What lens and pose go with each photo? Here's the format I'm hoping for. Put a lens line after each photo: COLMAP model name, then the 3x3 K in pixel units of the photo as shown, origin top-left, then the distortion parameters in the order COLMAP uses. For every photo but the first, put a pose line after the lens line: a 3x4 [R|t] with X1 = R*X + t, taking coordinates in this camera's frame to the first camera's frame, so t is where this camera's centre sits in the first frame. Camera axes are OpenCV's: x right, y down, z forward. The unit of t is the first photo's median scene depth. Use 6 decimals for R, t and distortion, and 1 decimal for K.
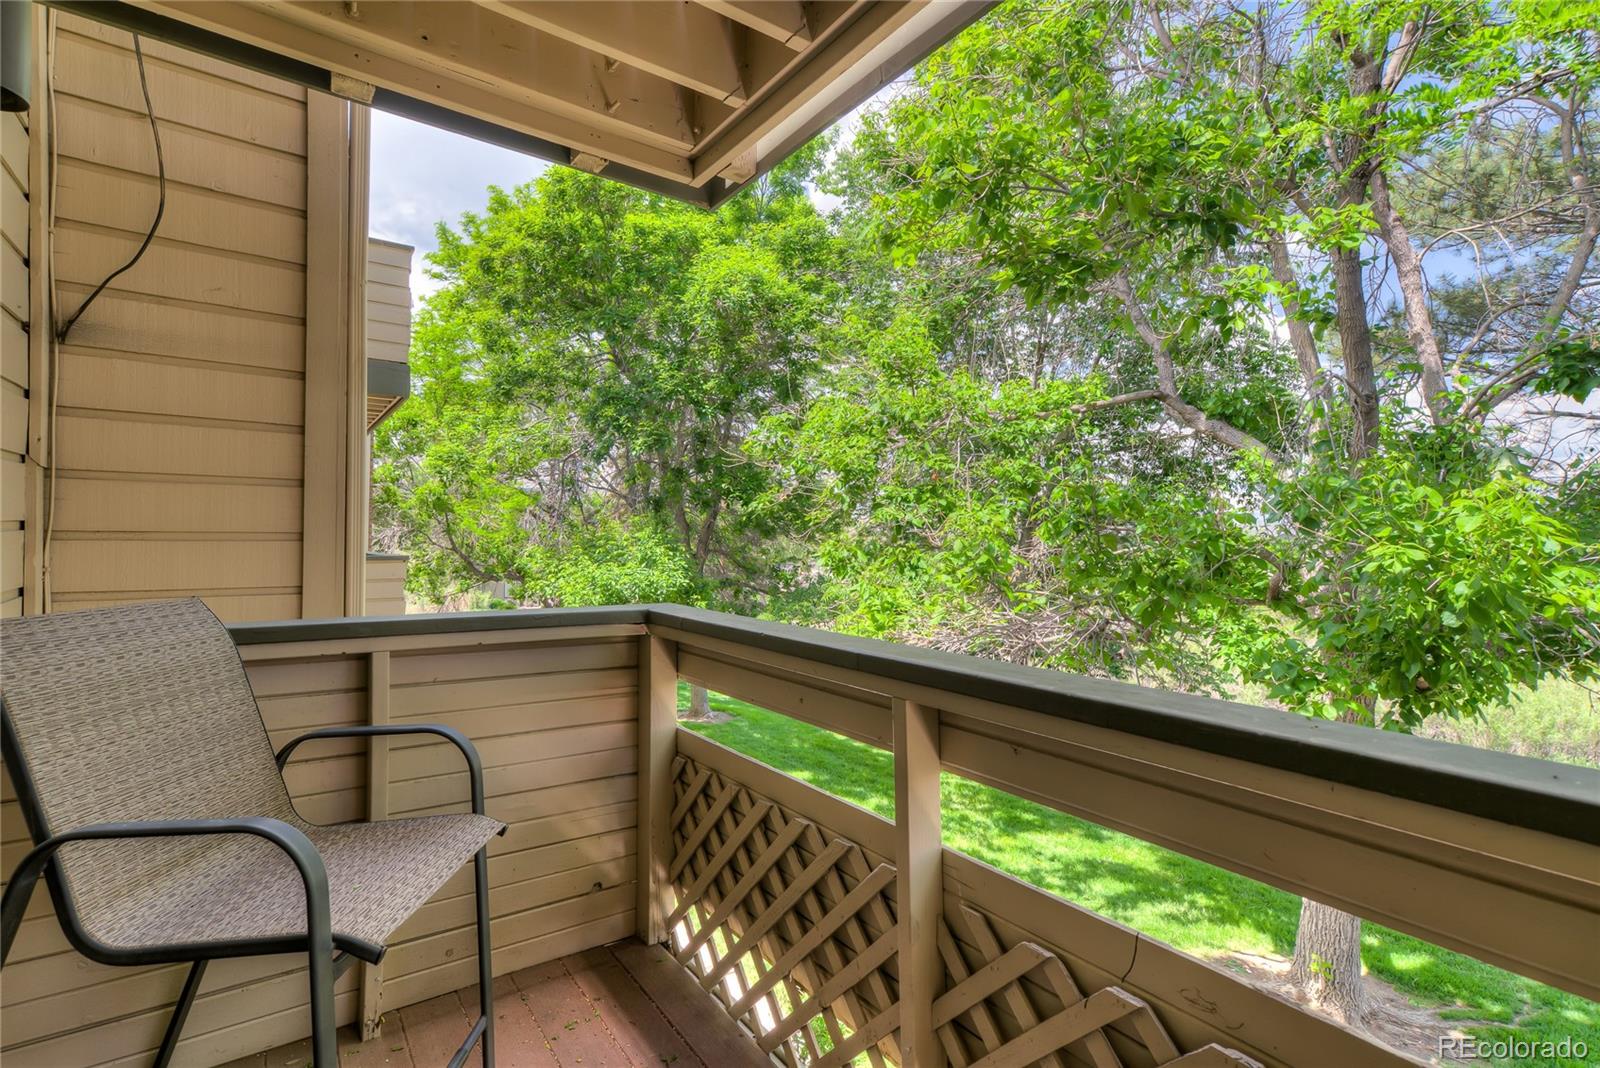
lens RADIAL K [[782.3, 0, 795.4], [0, 782.3, 526.7], [0, 0, 1]] dist [0.006728, 0.021587]
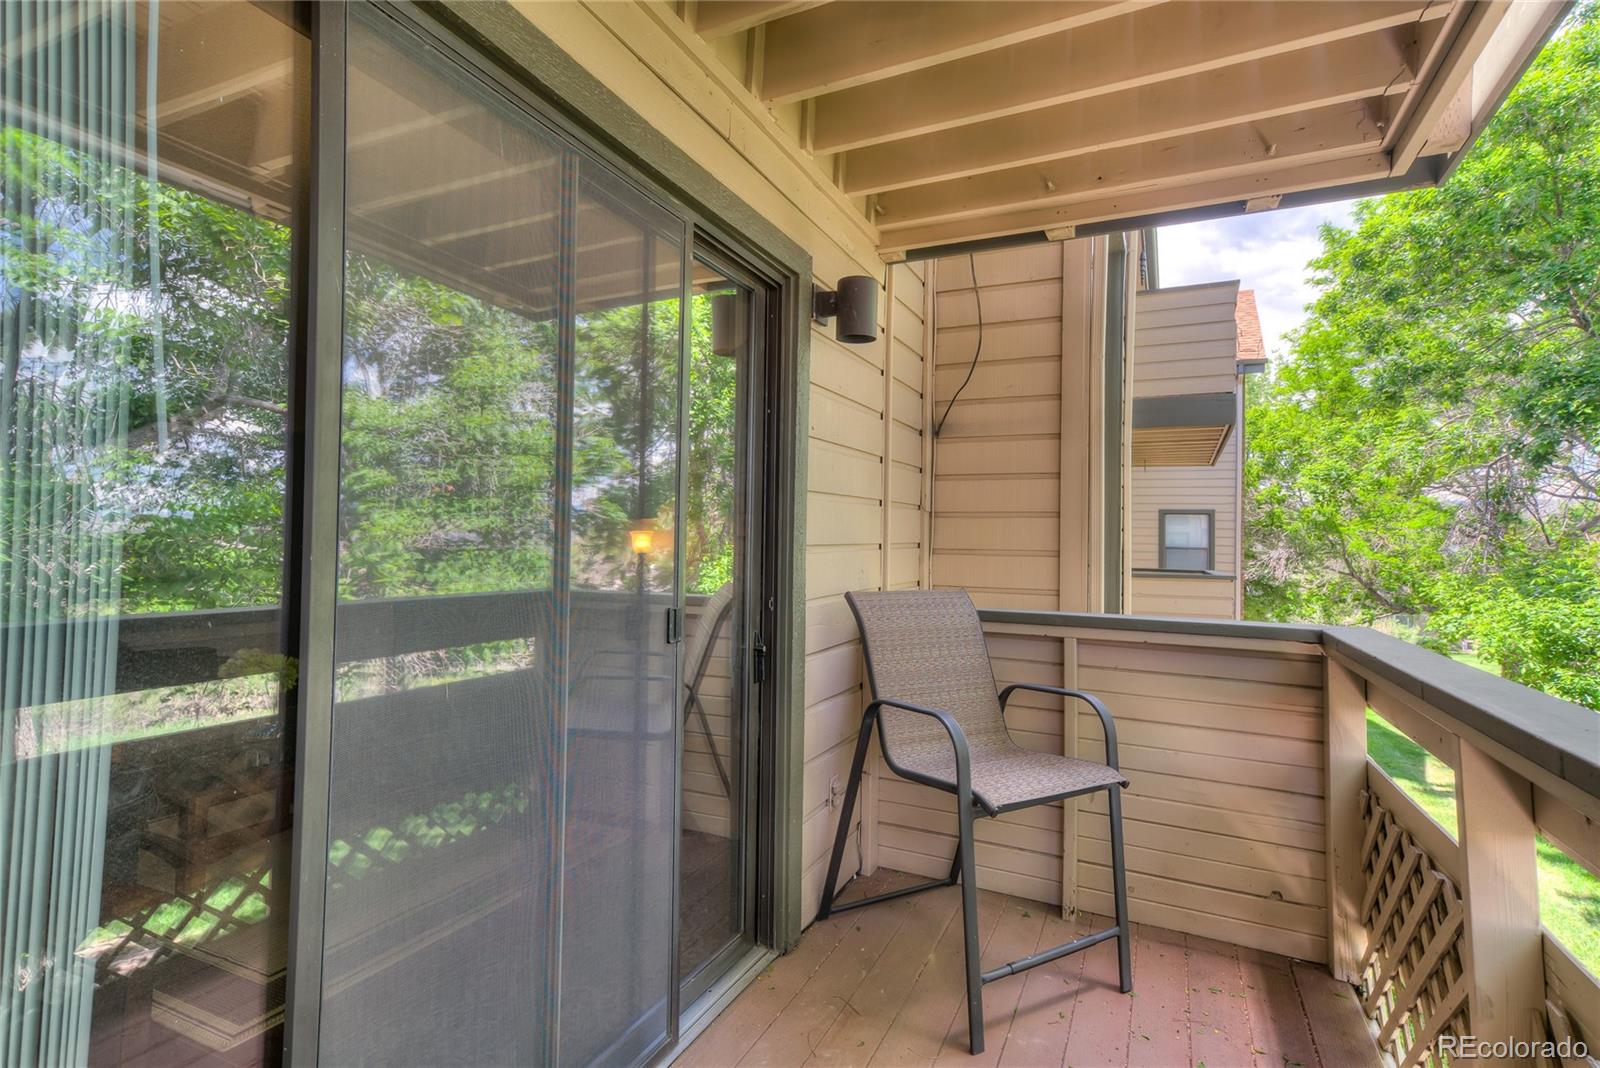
lens RADIAL K [[782.3, 0, 795.4], [0, 782.3, 526.7], [0, 0, 1]] dist [0.006728, 0.021587]
pose [[0.497168, -0.022564, -0.867361, 0.336760], [-0.002661, 0.999617, -0.027529, 0.004228], [0.867650, 0.015995, 0.496917, -0.072645]]
